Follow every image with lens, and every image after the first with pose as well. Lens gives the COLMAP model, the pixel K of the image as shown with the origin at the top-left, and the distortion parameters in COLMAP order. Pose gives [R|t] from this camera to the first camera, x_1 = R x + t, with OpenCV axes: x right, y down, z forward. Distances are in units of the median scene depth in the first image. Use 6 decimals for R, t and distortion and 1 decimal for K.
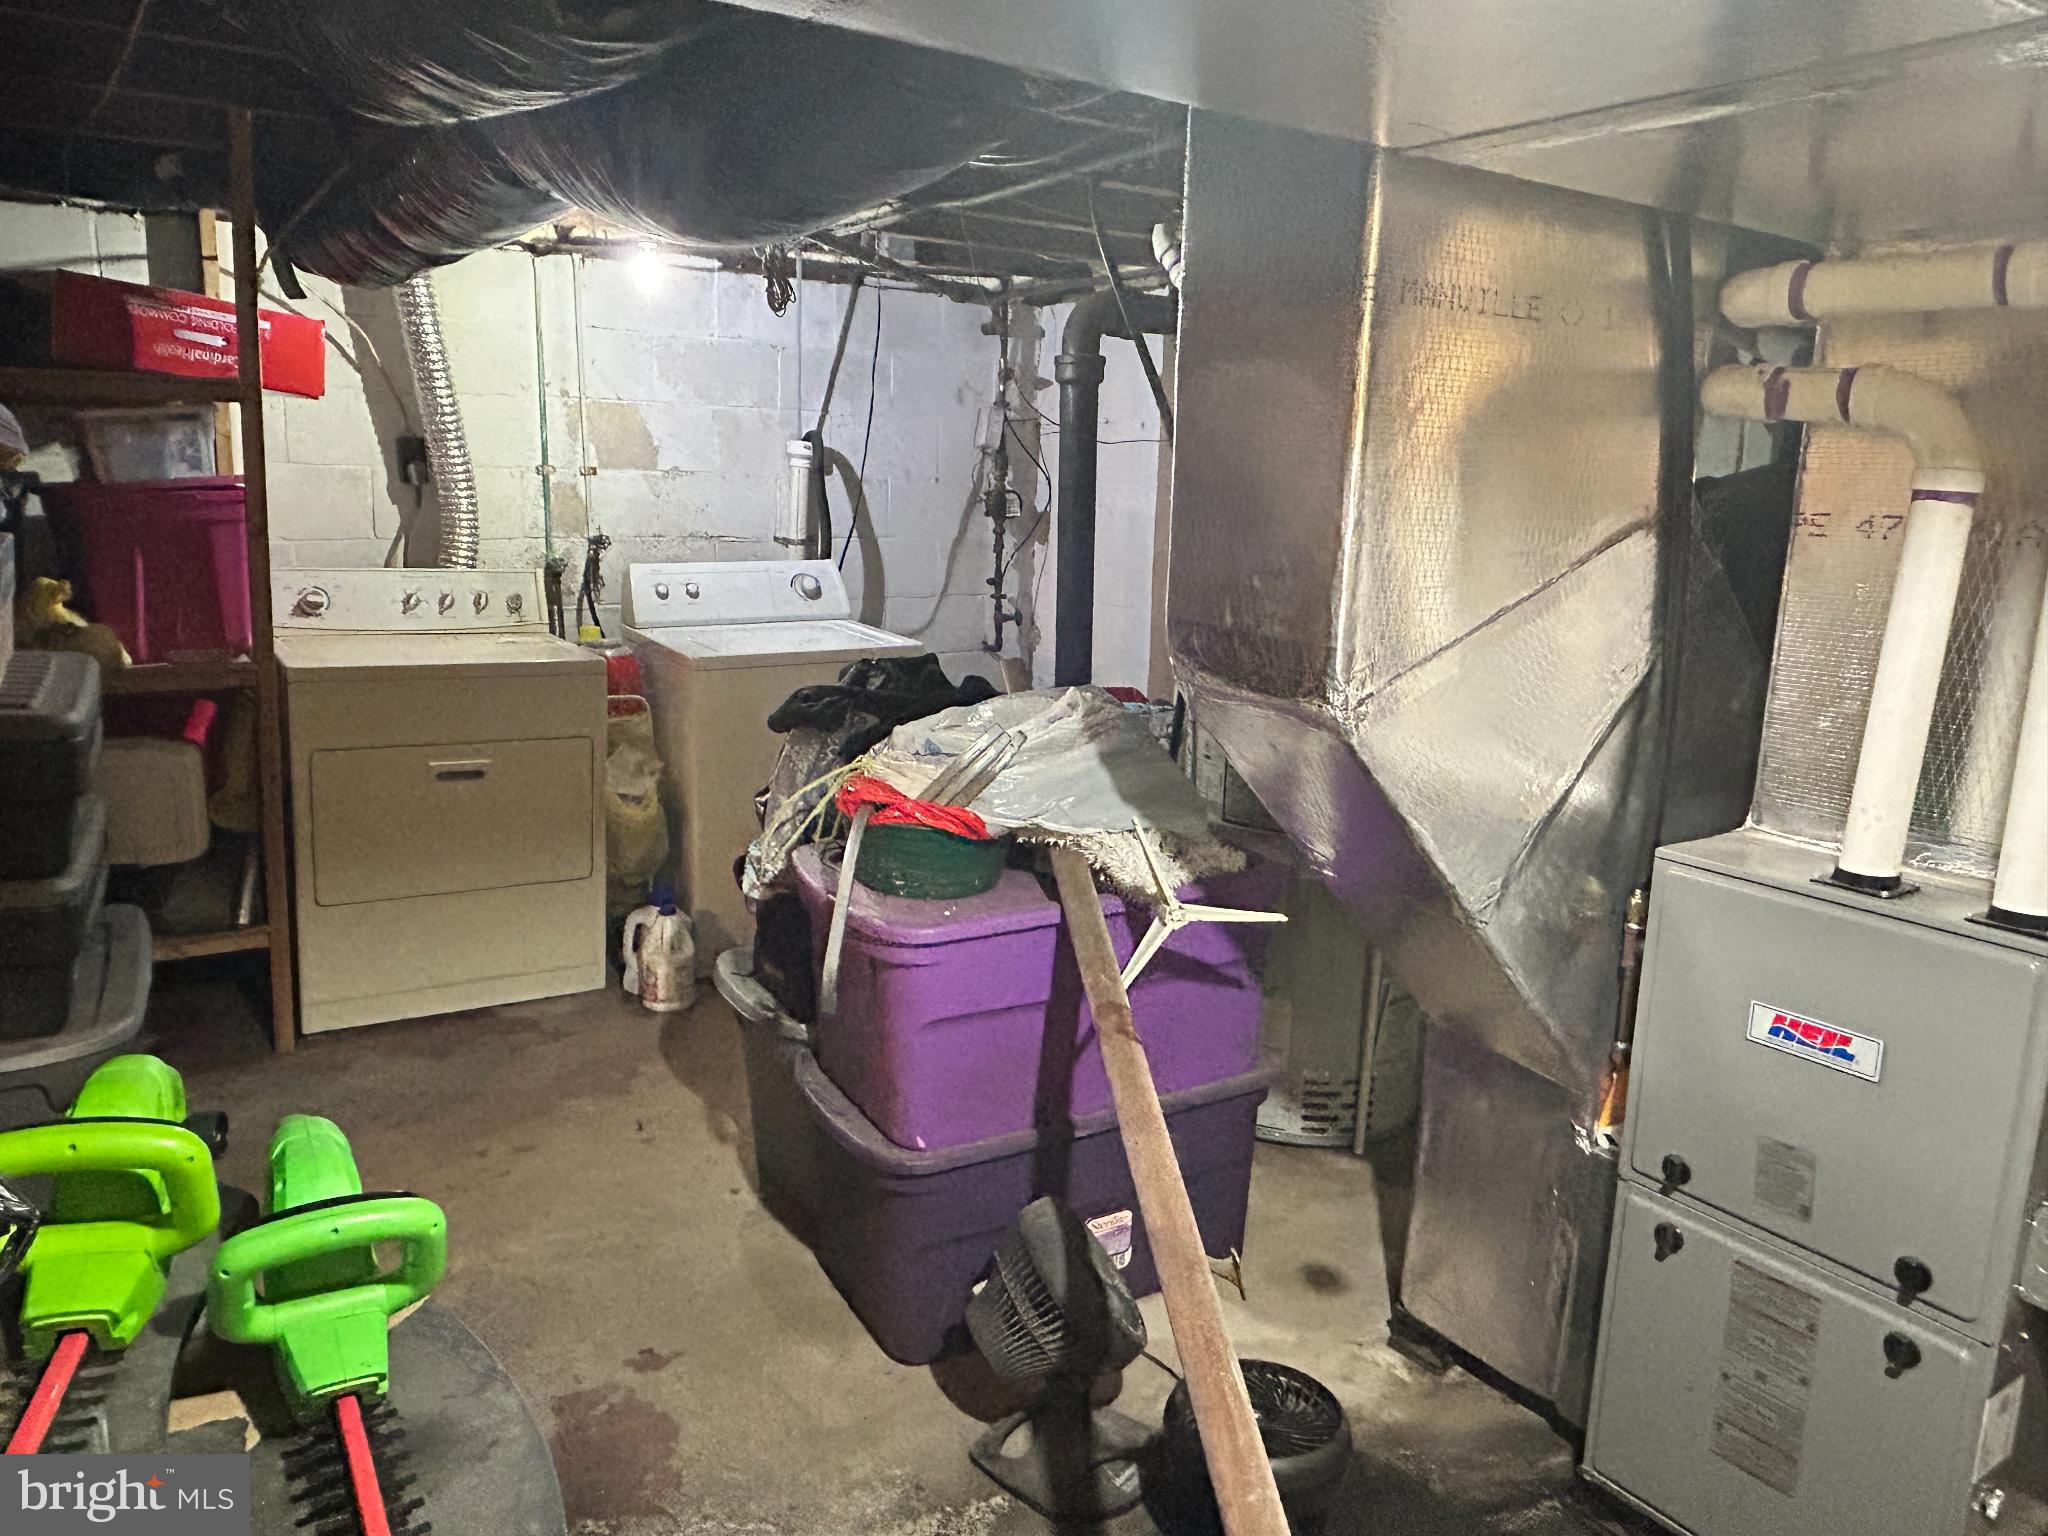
lens RADIAL K [[1444.3, 0, 1024.0], [0, 1444.3, 768.0], [0, 0, 1]] dist [-0.000935, 0.001992]
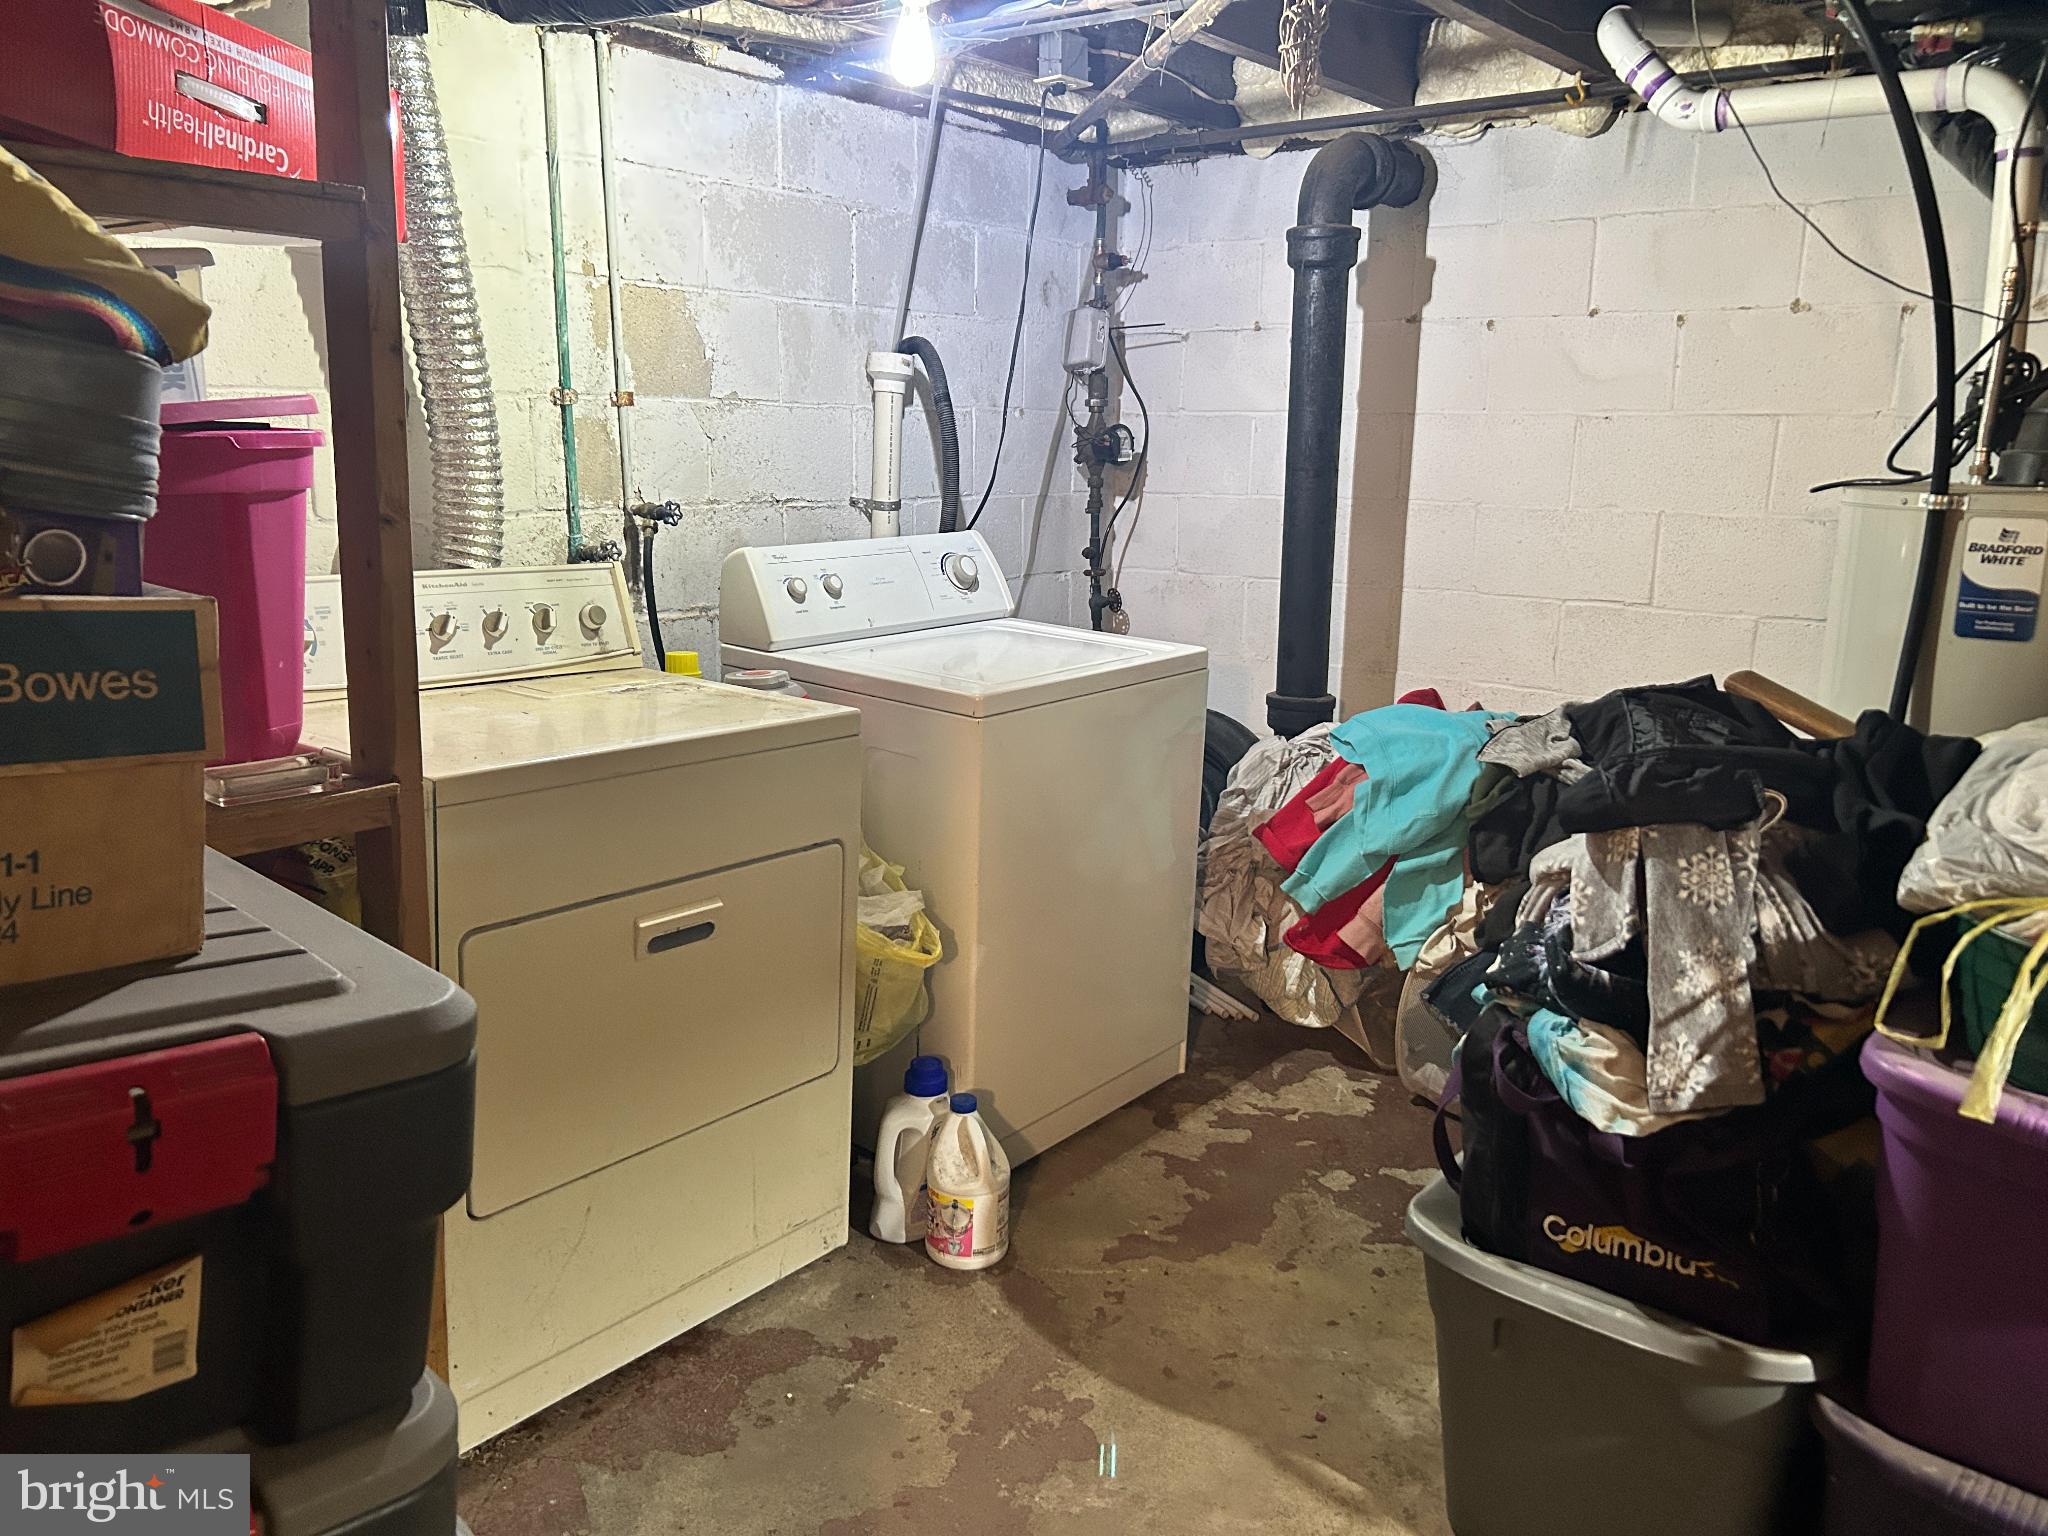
lens RADIAL K [[1556.4, 0, 1032.4], [0, 1556.4, 783.2], [0, 0, 1]] dist [0.067402, -0.076355]
pose [[0.944854, -0.087470, 0.315593, -0.365348], [0.079153, 0.996095, 0.039102, -0.054911], [-0.317781, -0.011966, 0.948089, 0.310080]]
